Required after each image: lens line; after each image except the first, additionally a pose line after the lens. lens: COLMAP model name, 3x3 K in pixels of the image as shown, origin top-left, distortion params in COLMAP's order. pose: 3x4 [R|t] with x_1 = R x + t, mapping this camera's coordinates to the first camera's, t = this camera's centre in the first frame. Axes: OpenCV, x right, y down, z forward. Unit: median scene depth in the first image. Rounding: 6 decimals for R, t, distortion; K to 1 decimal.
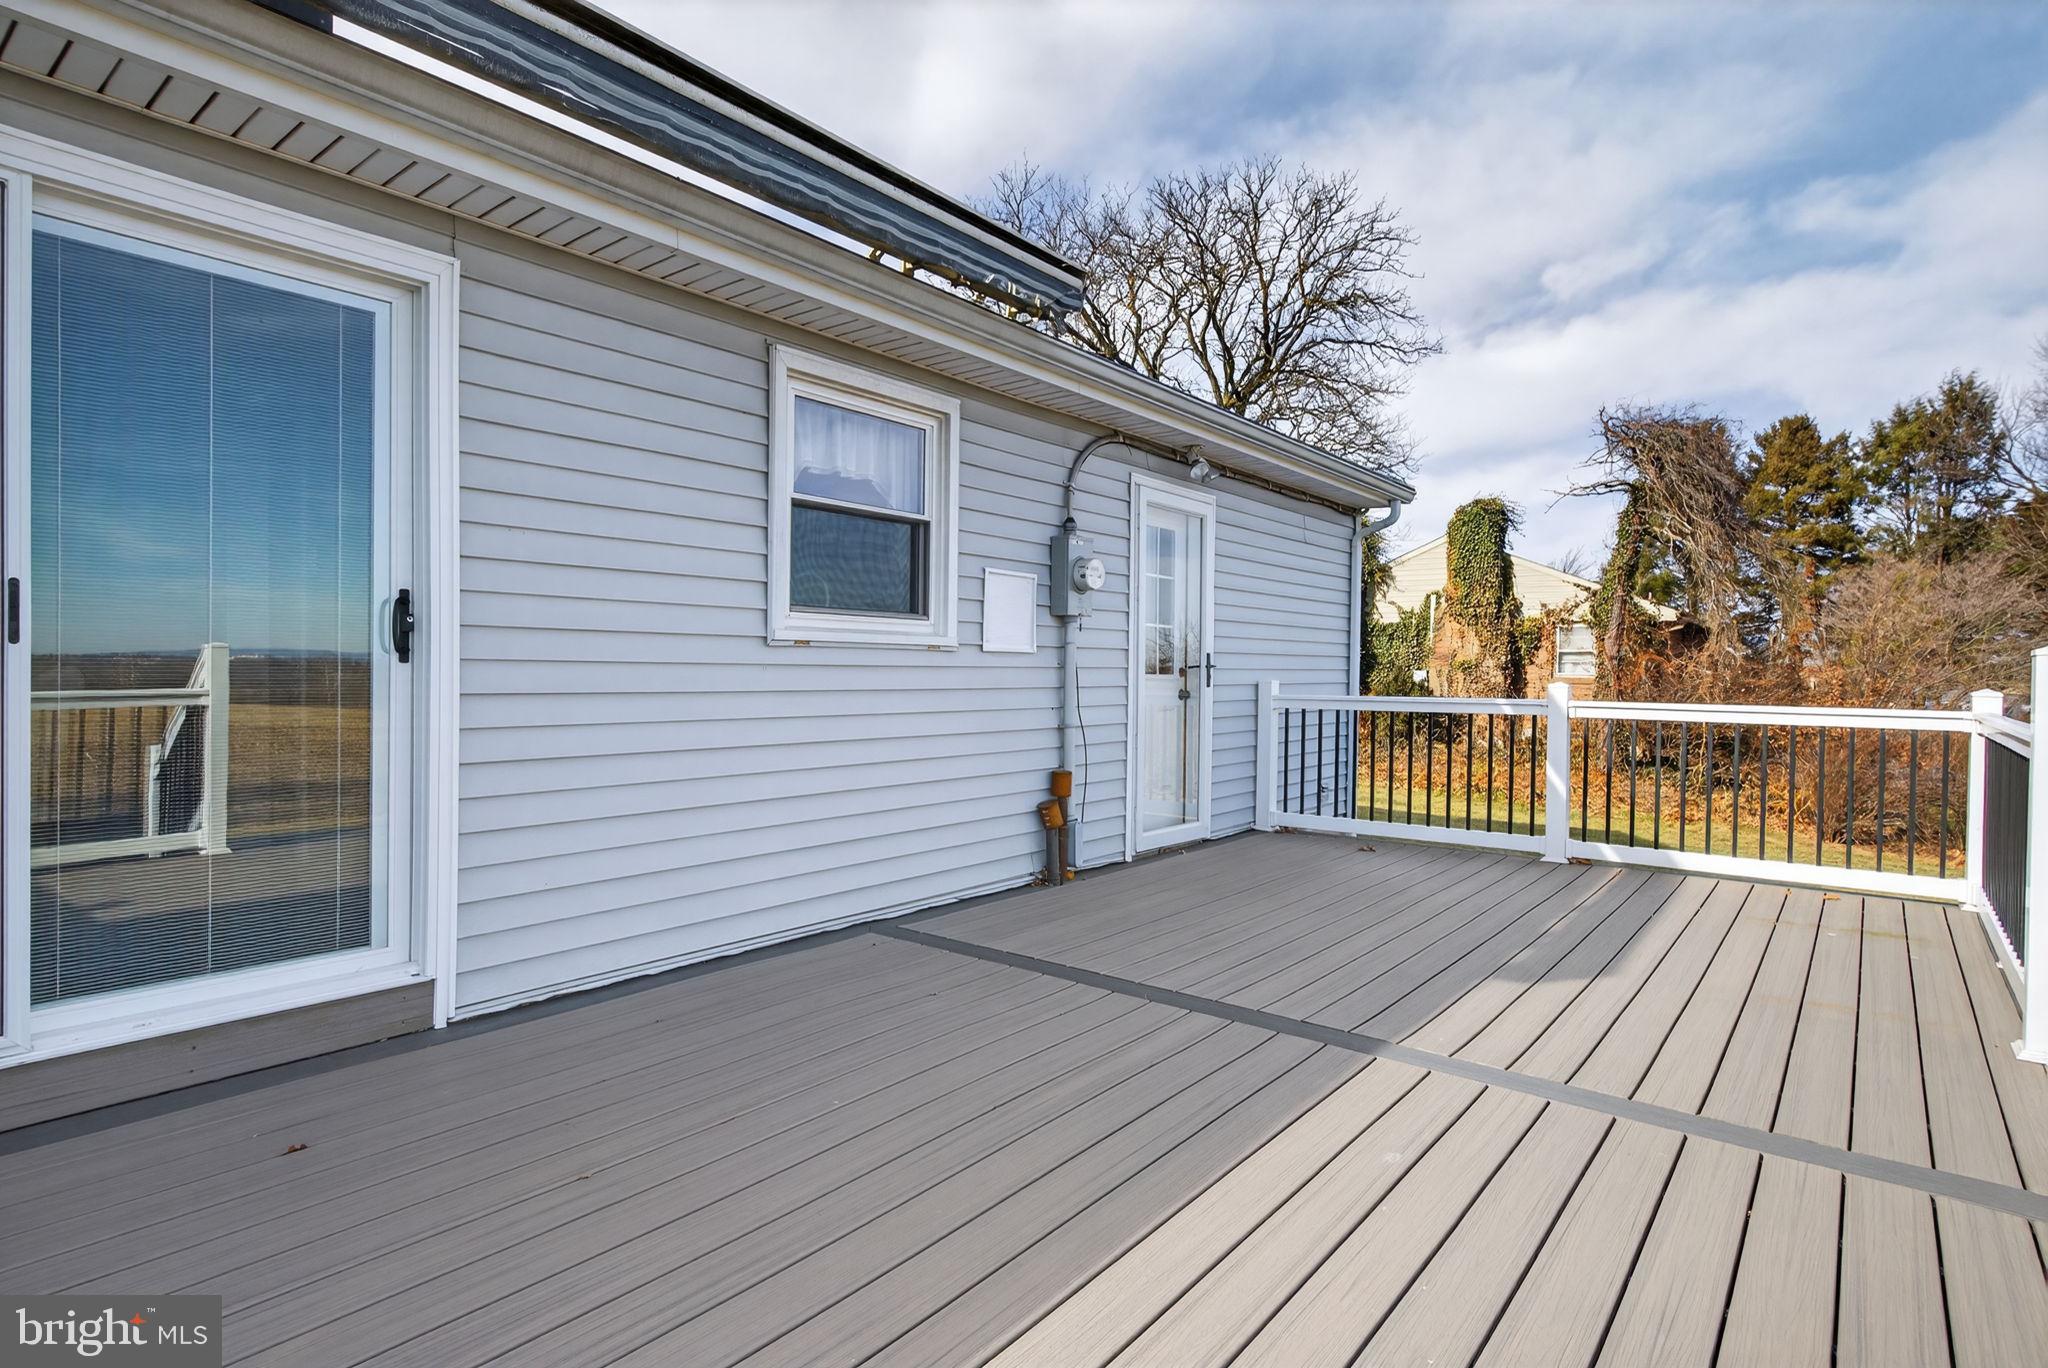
lens RADIAL K [[1060.6, 0, 1024.0], [0, 1060.6, 684.0], [0, 0, 1]] dist [0.000823, 0.000544]
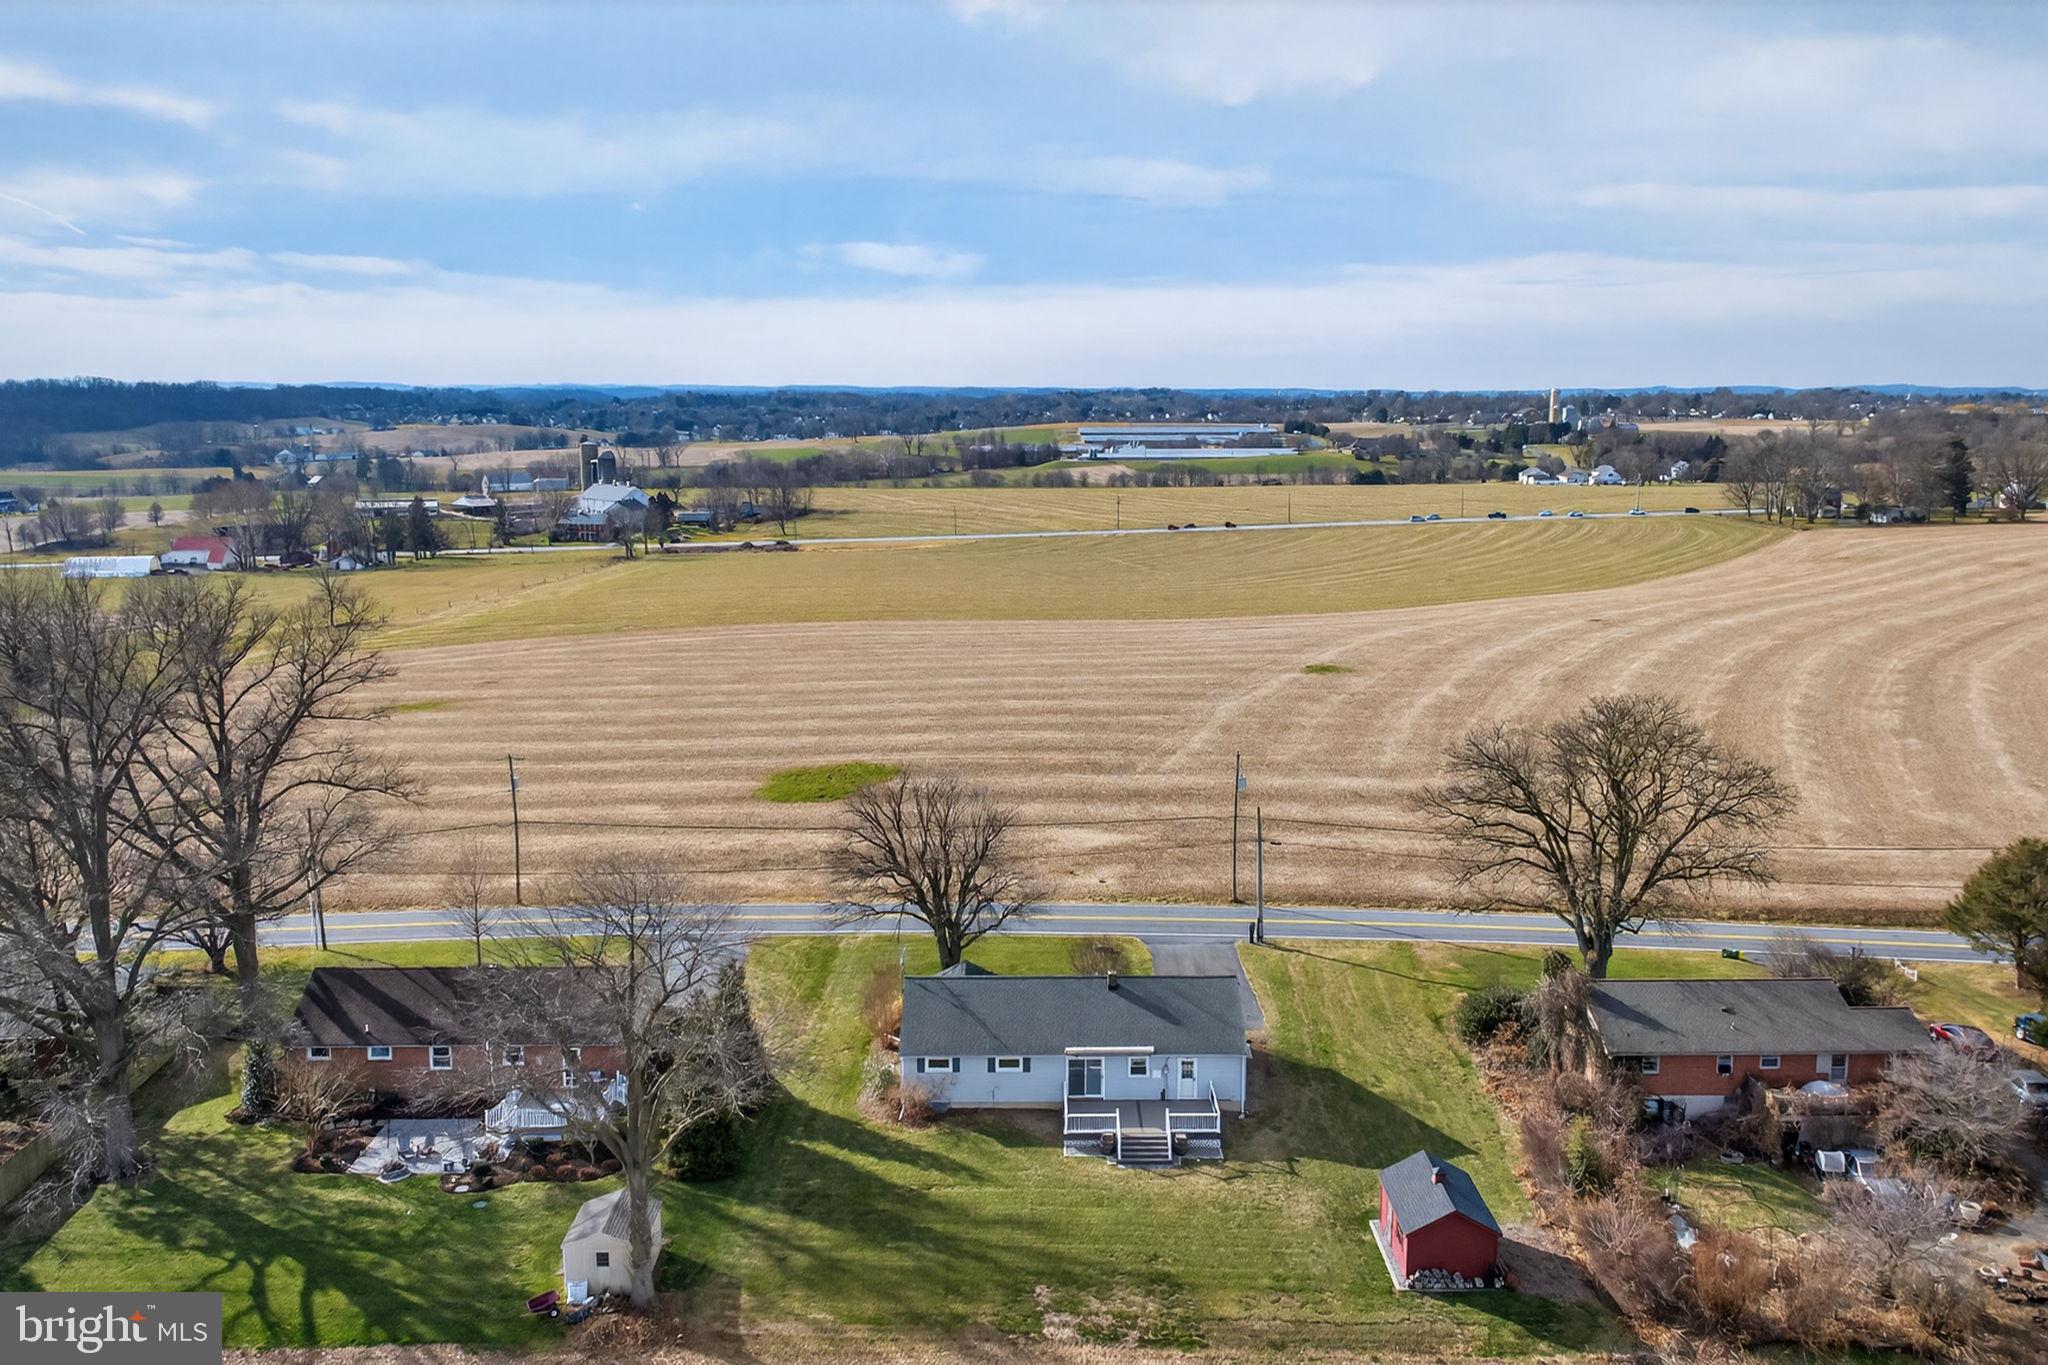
lens RADIAL K [[1634.3, 0, 1024.0], [0, 1634.3, 682.5], [0, 0, 1]] dist [0.010984, 0.005430]
pose [[0.624159, 0.103128, -0.774461, 2.318824], [0.005516, 0.990644, 0.136361, -1.257180], [0.781278, -0.089383, 0.617751, -1.980020]]
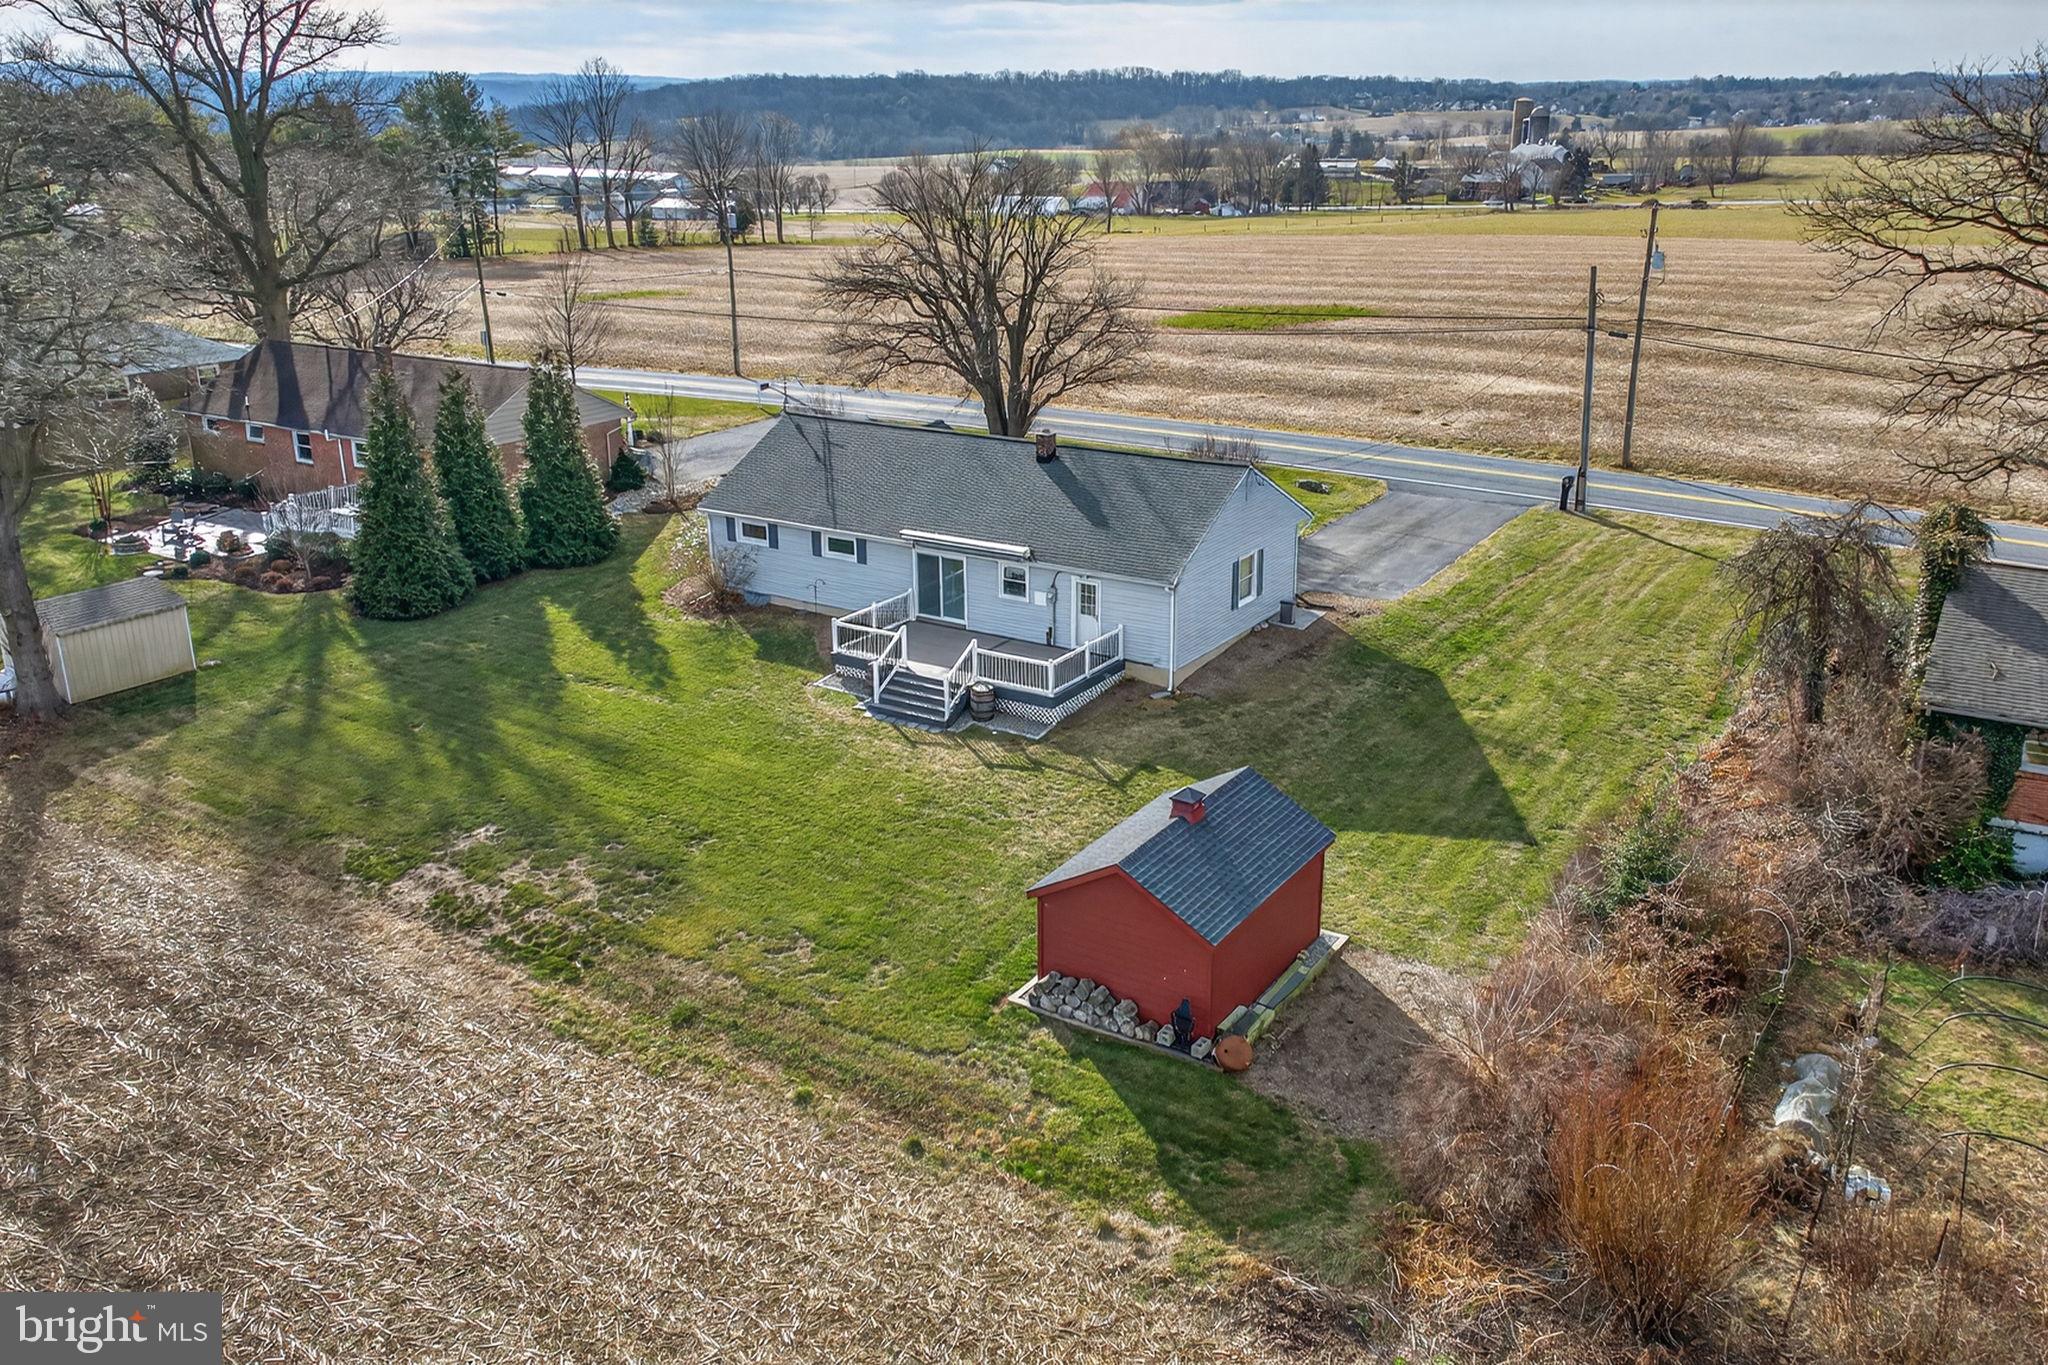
lens RADIAL K [[1634.3, 0, 1024.0], [0, 1634.3, 682.5], [0, 0, 1]] dist [0.010984, 0.005430]
pose [[0.105044, 0.310809, -0.944650, 1.844704], [-0.002794, 0.949994, 0.312257, -0.521848], [0.994464, -0.030162, 0.100659, -0.004323]]
